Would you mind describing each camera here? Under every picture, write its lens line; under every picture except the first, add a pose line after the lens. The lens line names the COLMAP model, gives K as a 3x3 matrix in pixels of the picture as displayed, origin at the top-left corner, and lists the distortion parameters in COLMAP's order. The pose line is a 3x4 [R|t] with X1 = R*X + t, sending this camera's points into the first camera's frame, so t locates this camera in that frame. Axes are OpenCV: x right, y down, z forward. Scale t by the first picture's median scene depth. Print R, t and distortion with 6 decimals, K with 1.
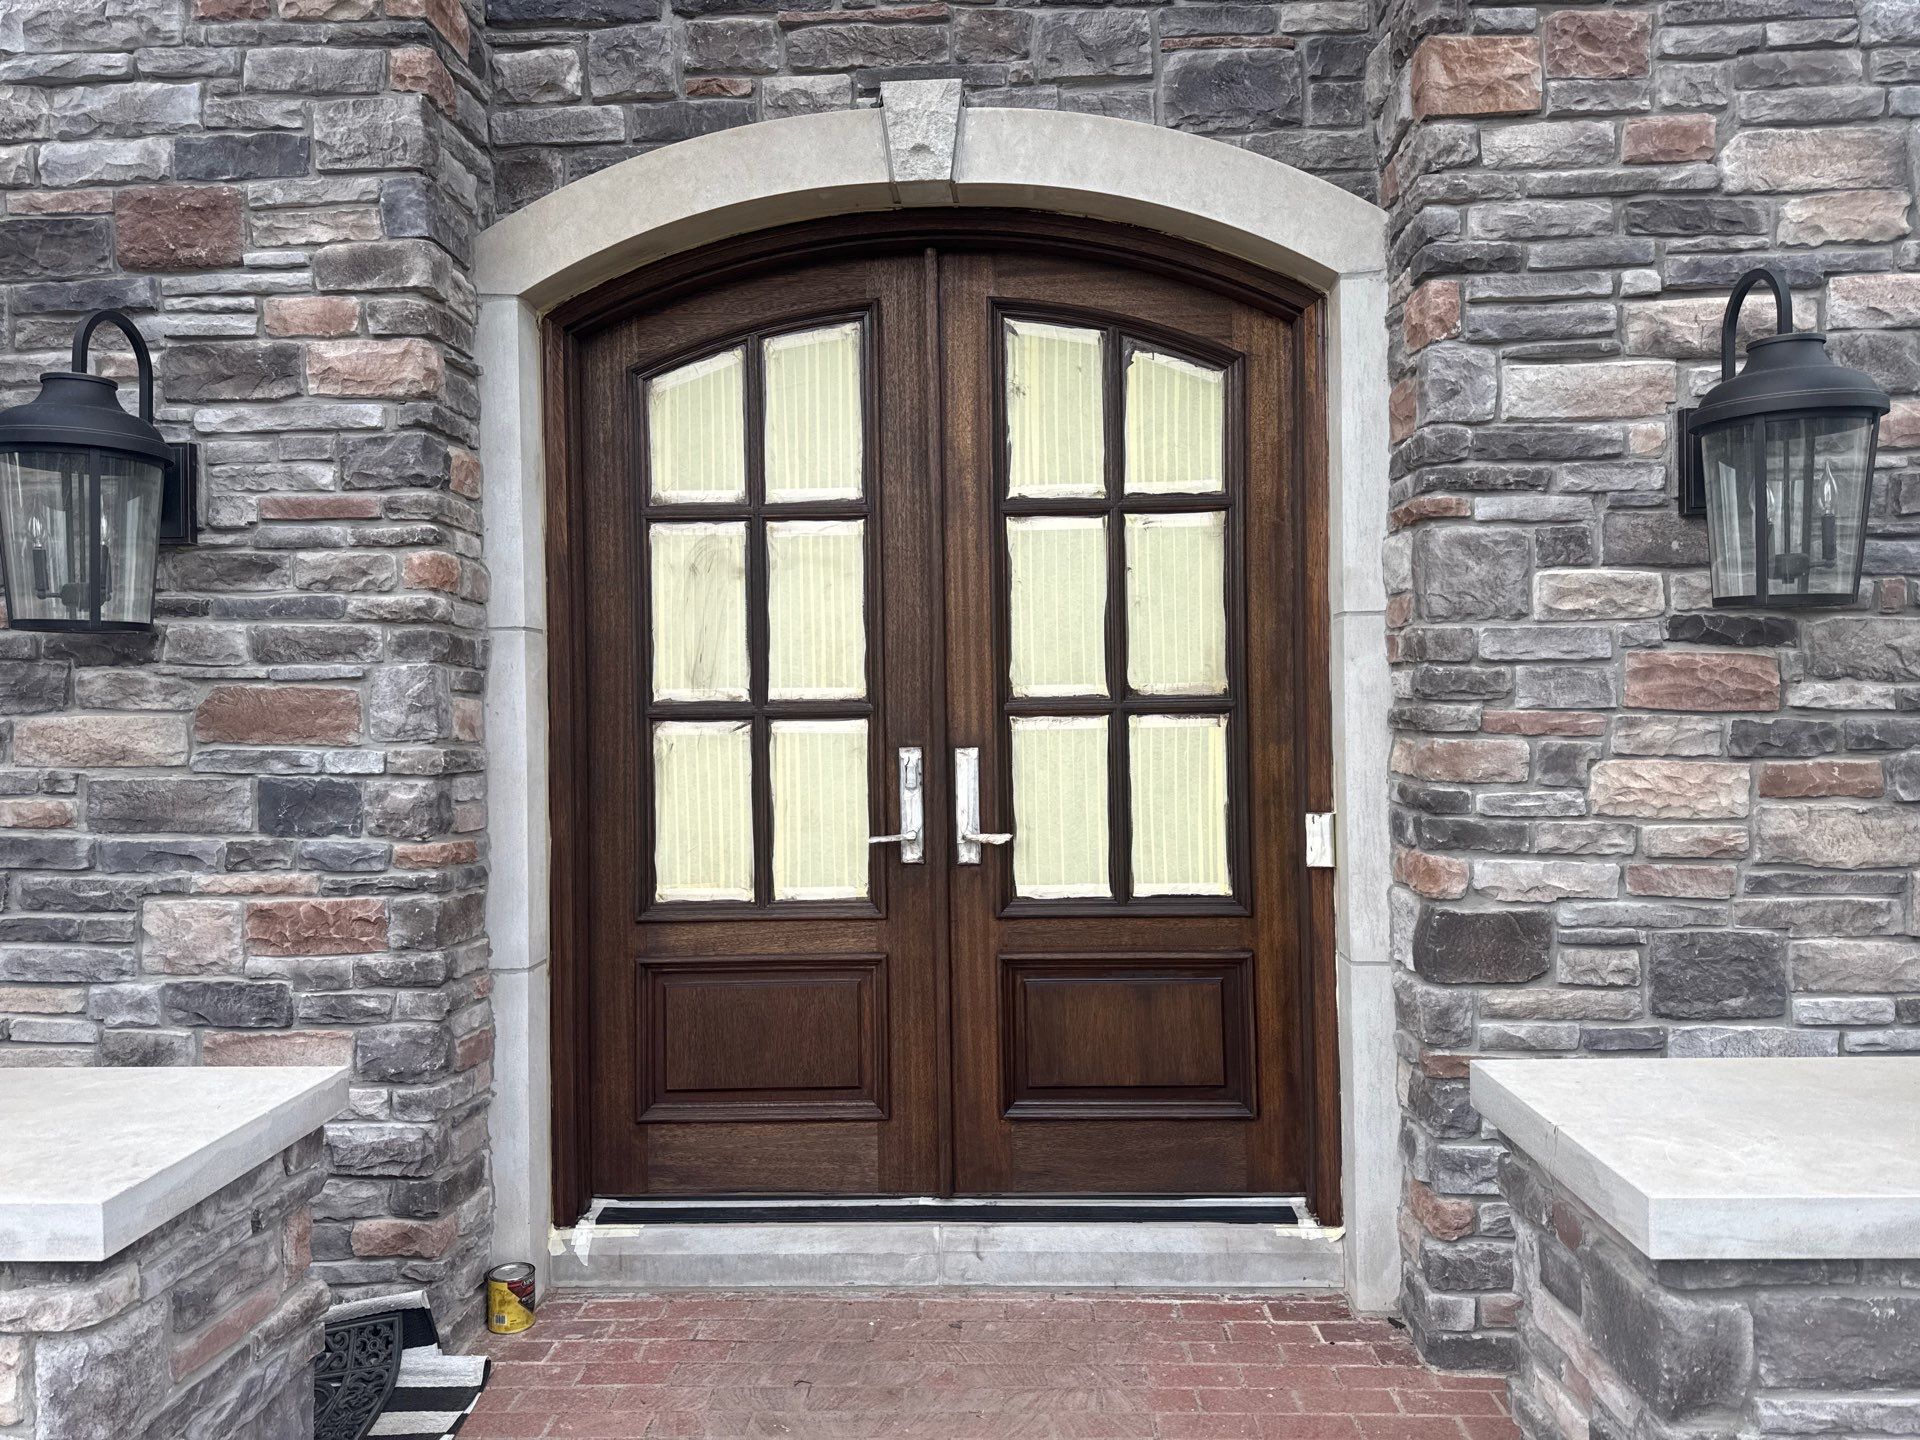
lens RADIAL K [[1348.8, 0, 965.5], [0, 1348.8, 715.7], [0, 0, 1]] dist [0.023147, -0.023103]
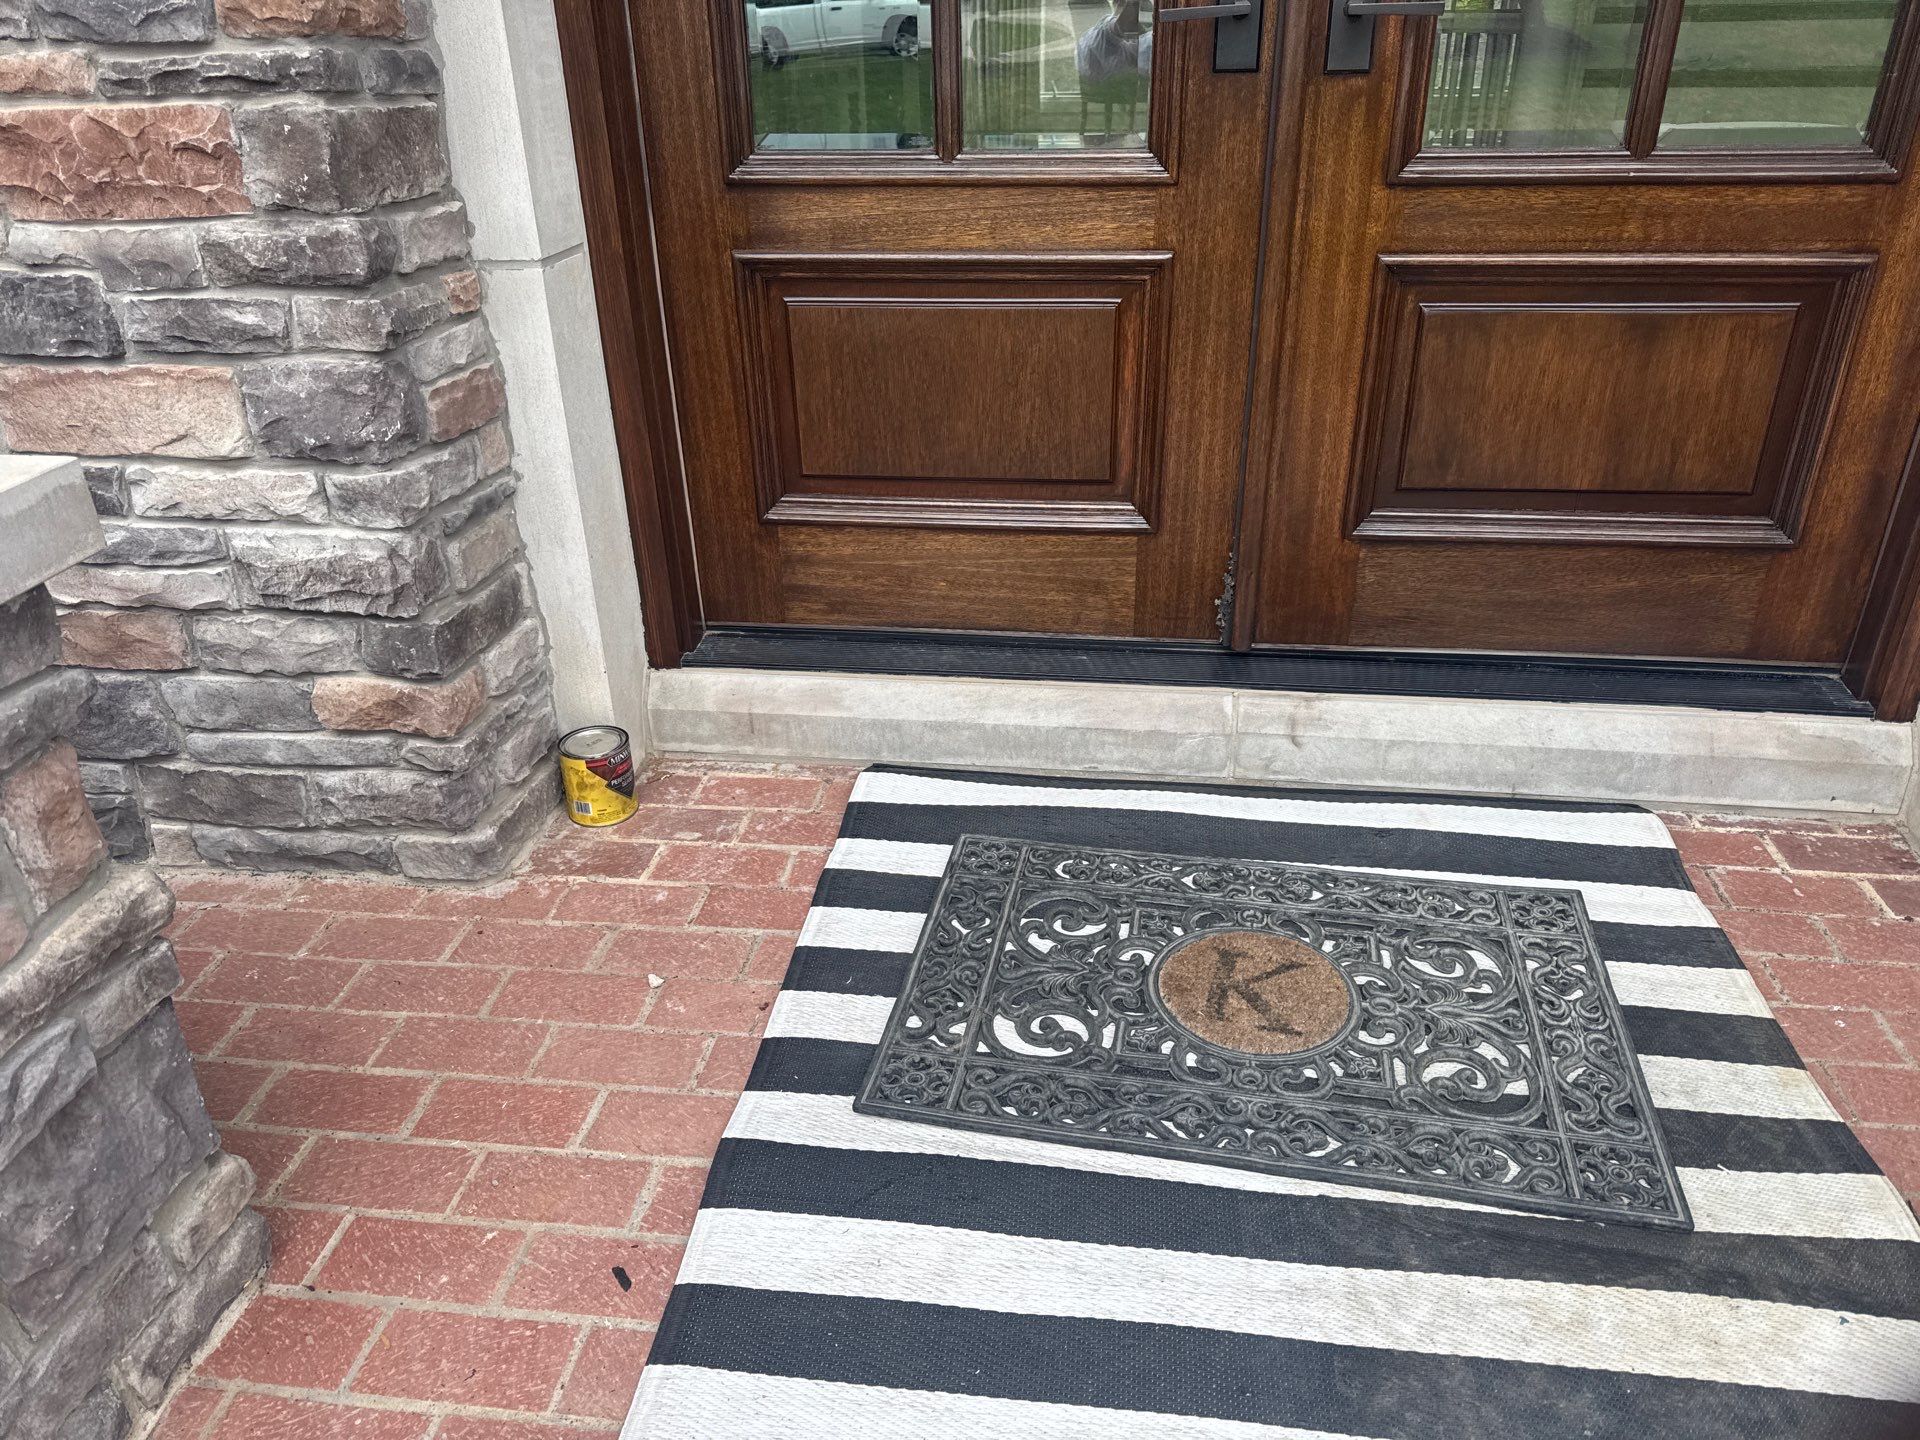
lens RADIAL K [[1334.9, 0, 976.7], [0, 1334.9, 706.0], [0, 0, 1]] dist [0.061509, -0.071383]
pose [[0.995951, 0.041071, -0.079962, -0.097912], [0.000100, 0.889017, 0.457874, 0.100635], [0.089893, -0.456028, 0.885414, 0.464100]]
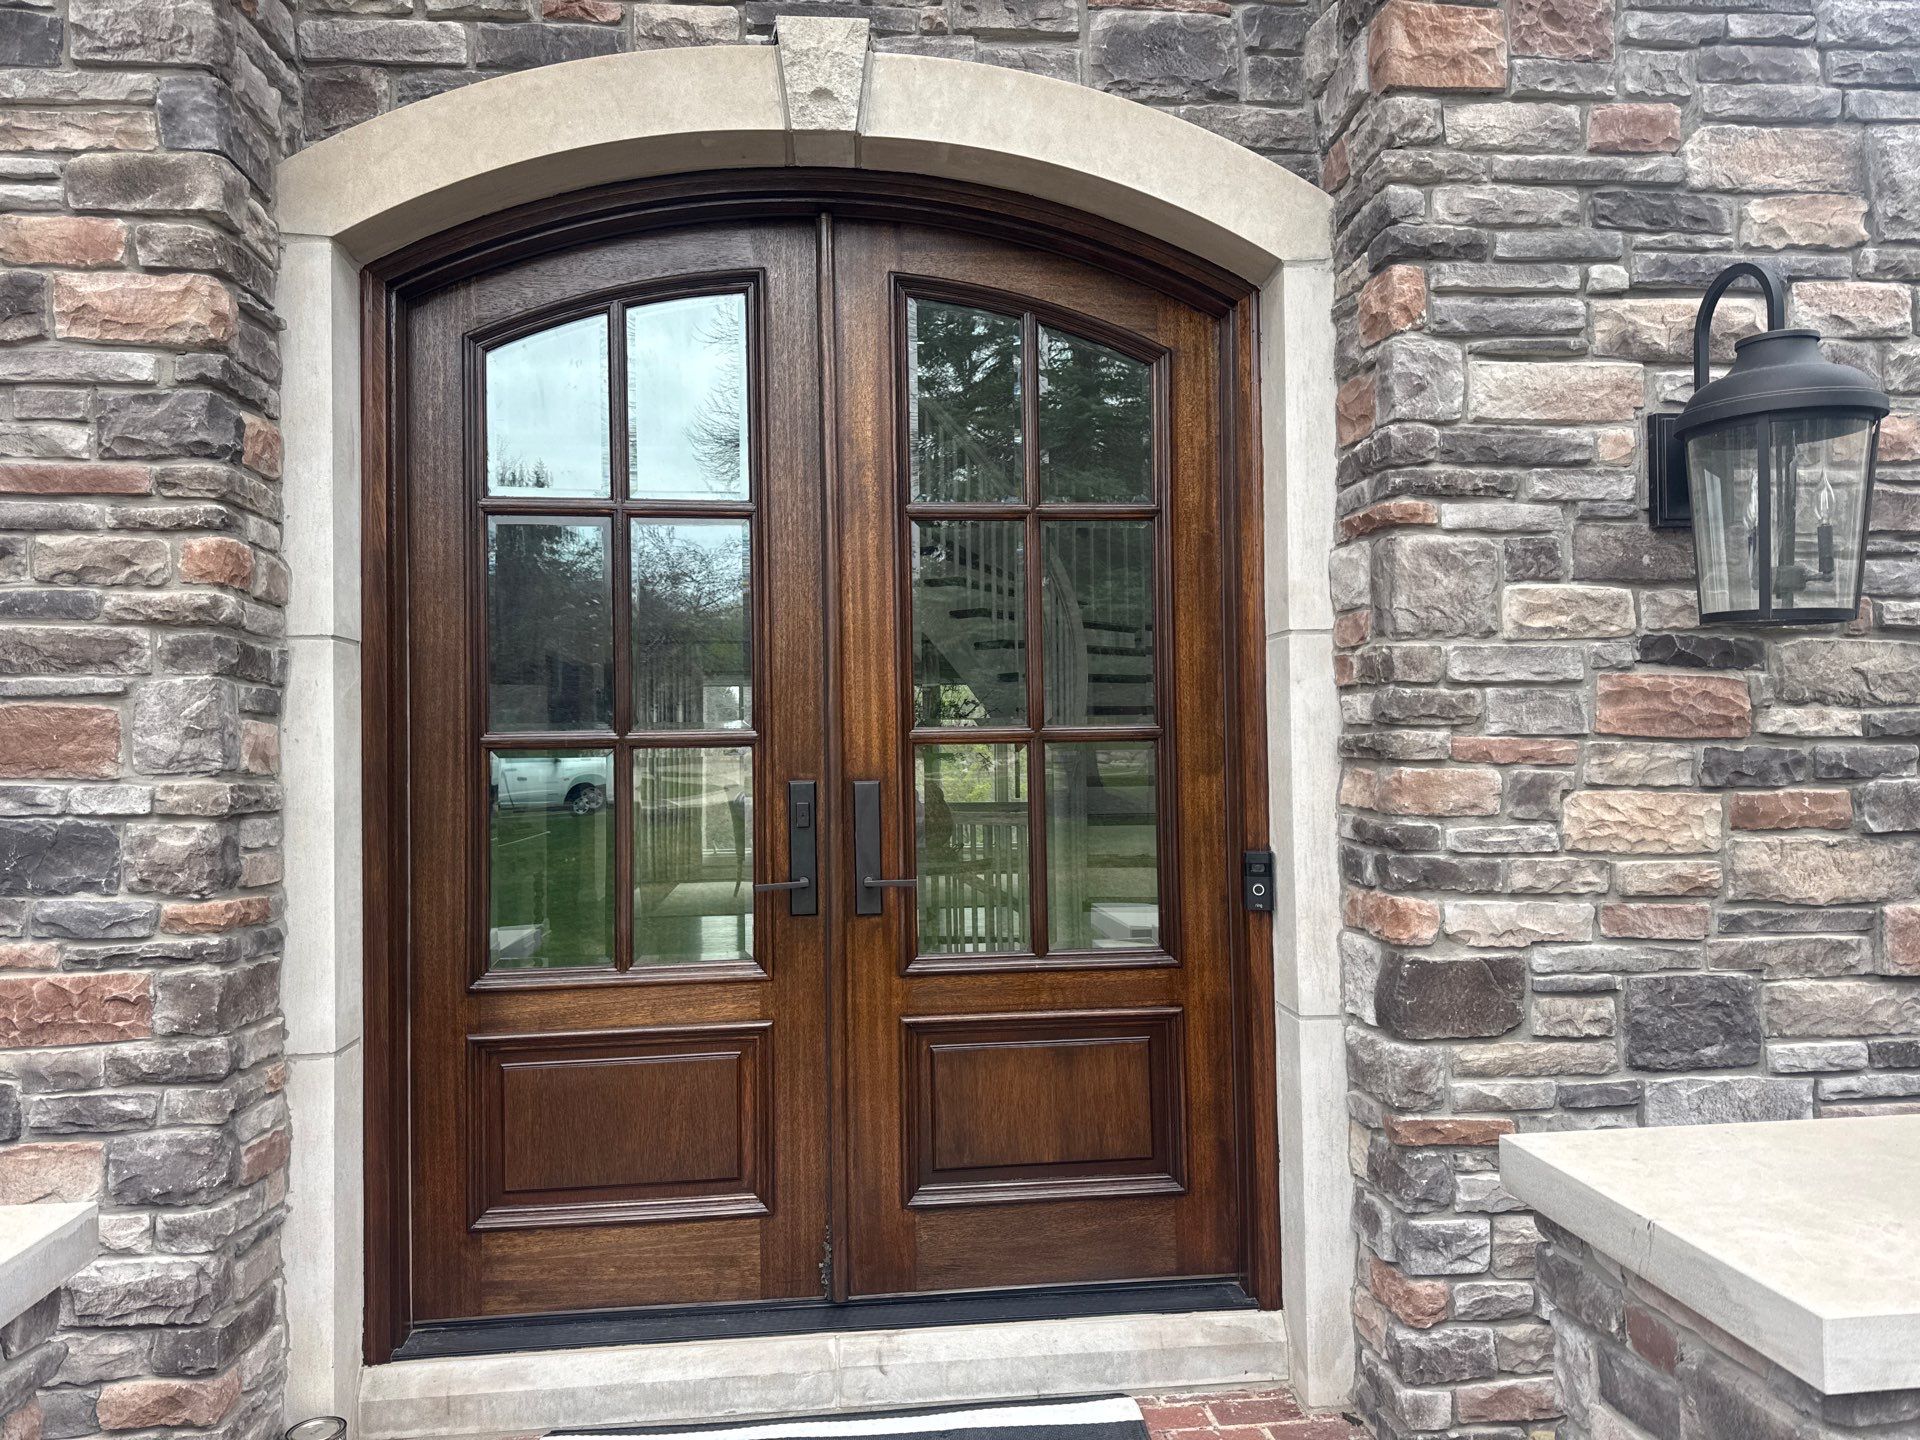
lens RADIAL K [[1348.8, 0, 966.2], [0, 1348.8, 722.5], [0, 0, 1]] dist [0.023147, -0.023103]
pose [[0.989738, 0.003264, 0.142856, -0.066504], [0.000351, 0.999680, -0.025274, 0.008739], [-0.142893, 0.025065, 0.989421, 0.136568]]
